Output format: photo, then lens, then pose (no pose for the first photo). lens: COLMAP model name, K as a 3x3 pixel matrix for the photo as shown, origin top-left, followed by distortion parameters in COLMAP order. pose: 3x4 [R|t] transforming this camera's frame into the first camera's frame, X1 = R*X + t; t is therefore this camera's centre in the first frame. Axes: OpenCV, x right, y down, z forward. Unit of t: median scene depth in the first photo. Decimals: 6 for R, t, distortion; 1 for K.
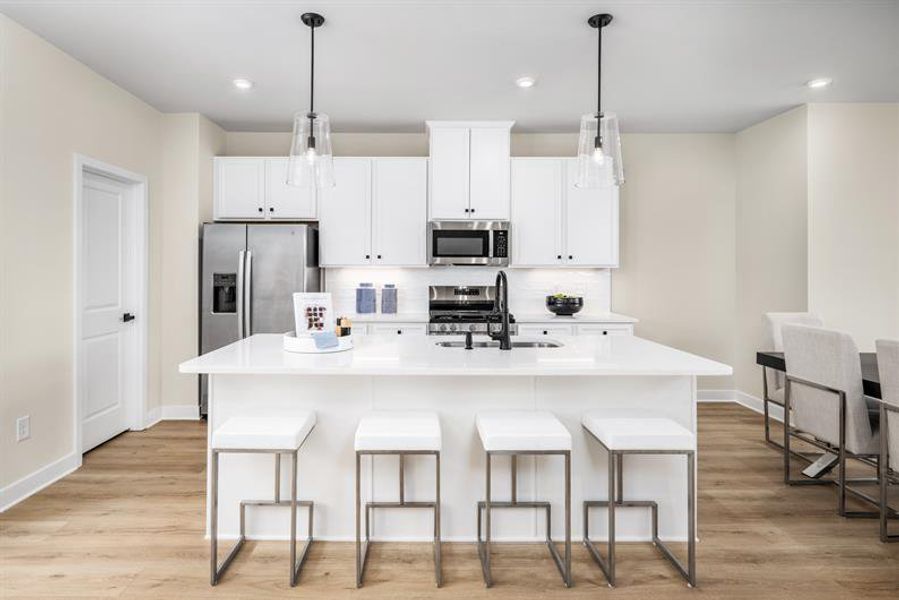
lens RADIAL K [[491.6, 0, 428.1], [0, 491.6, 272.6], [0, 0, 1]] dist [-0.005619, -0.003651]
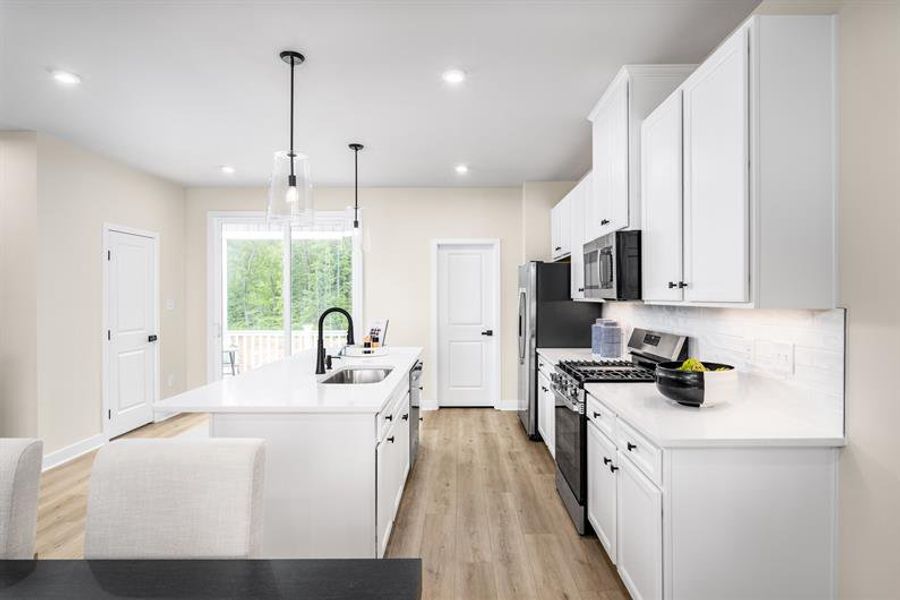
lens RADIAL K [[492.1, 0, 452.8], [0, 492.1, 302.3], [0, 0, 1]] dist [-0.005619, -0.003651]
pose [[-0.026186, 0.010541, -0.999602, 0.797998], [-0.003412, 0.999938, 0.010634, -0.018262], [0.999651, 0.003689, -0.026148, 0.798502]]
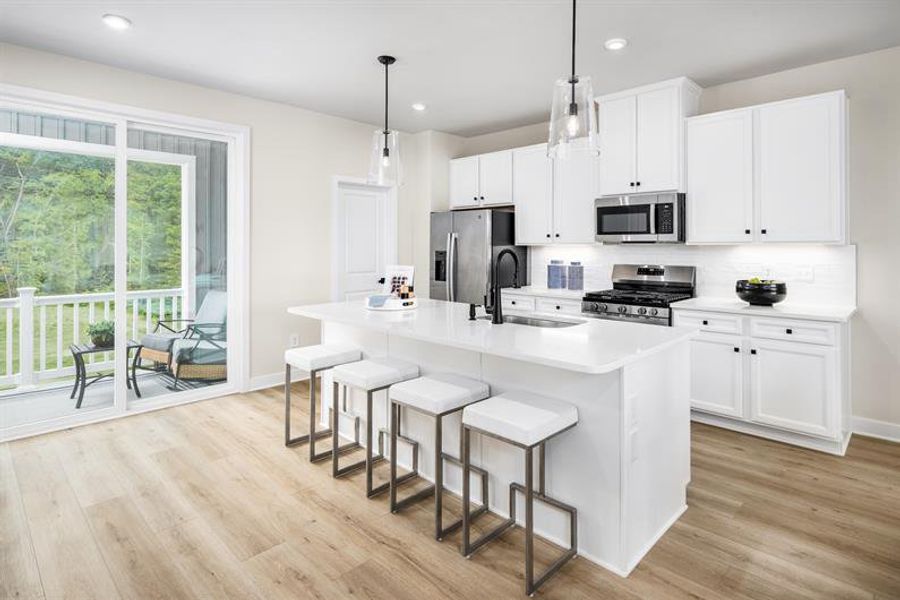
lens RADIAL K [[488.5, 0, 479.8], [0, 488.5, 249.3], [0, 0, 1]] dist [-0.002476, 0.003496]
pose [[0.725790, 0.000734, -0.687916, 0.506536], [-0.002429, 0.999996, -0.001496, -0.000593], [0.687912, 0.002757, 0.725788, 0.127023]]
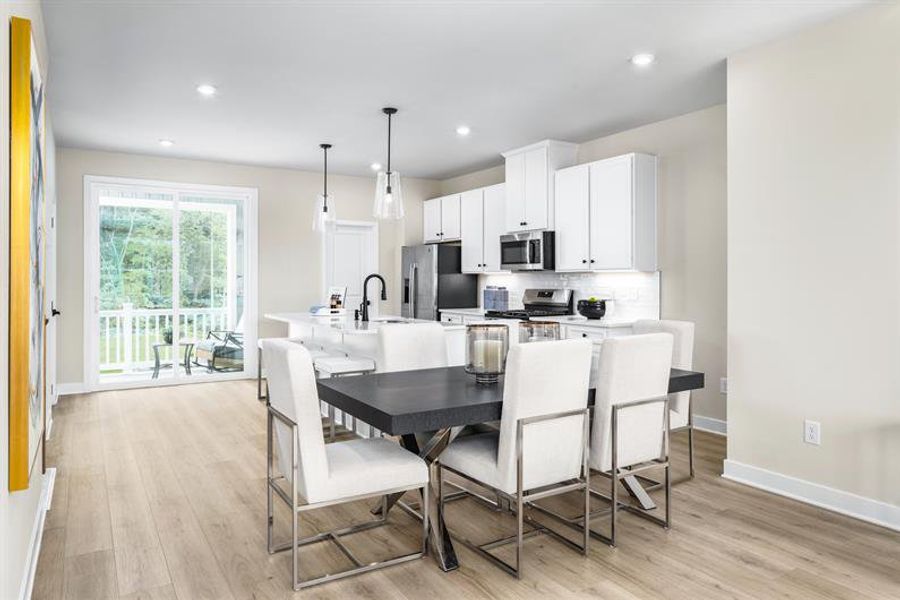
lens RADIAL K [[610.1, 0, 448.3], [0, 610.1, 285.9], [0, 0, 1]] dist [0.002826, -0.004723]
pose [[0.509840, 0.006969, -0.860241, 1.241505], [-0.003319, 0.999976, 0.006134, 0.013154], [0.860263, -0.000272, 0.509851, 0.108175]]
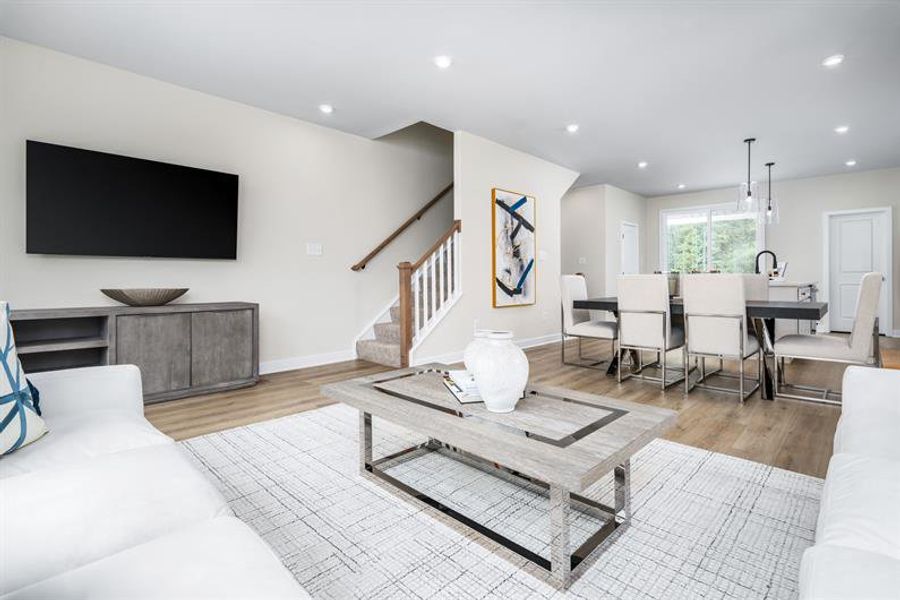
lens RADIAL K [[443.0, 0, 458.0], [0, 443.0, 277.3], [0, 0, 1]] dist [-0.006469, -0.000637]
pose [[-0.684271, -0.002364, -0.729224, 1.659025], [-0.001157, 0.999997, -0.002156, 0.079081], [0.729227, -0.000632, -0.684271, 0.838840]]
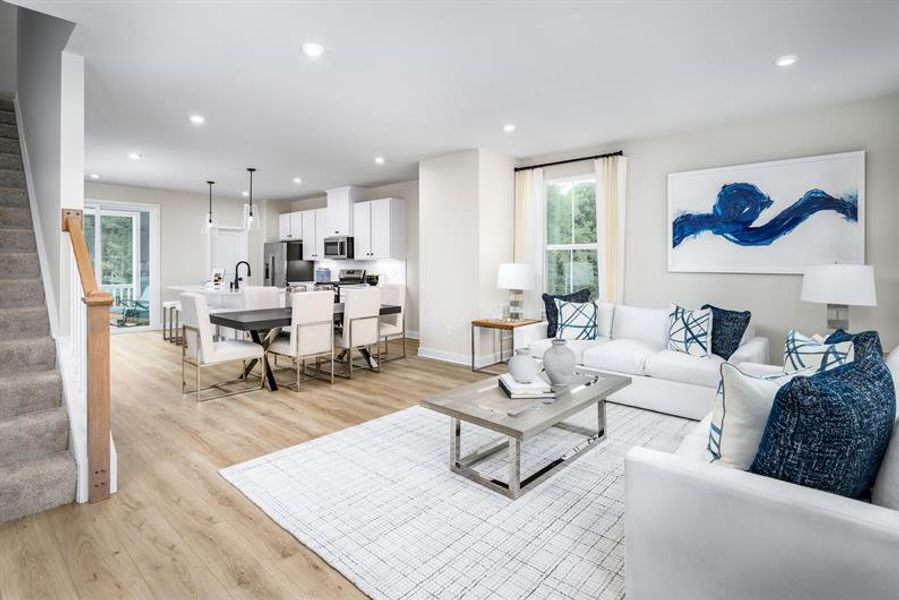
lens RADIAL K [[442.5, 0, 454.9], [0, 442.5, 264.7], [0, 0, 1]] dist [-0.006469, -0.000637]
pose [[0.748756, 0.000505, -0.662846, 1.672343], [0.000704, 0.999999, 0.001558, 0.006557], [0.662846, -0.001633, 0.748754, -0.051674]]
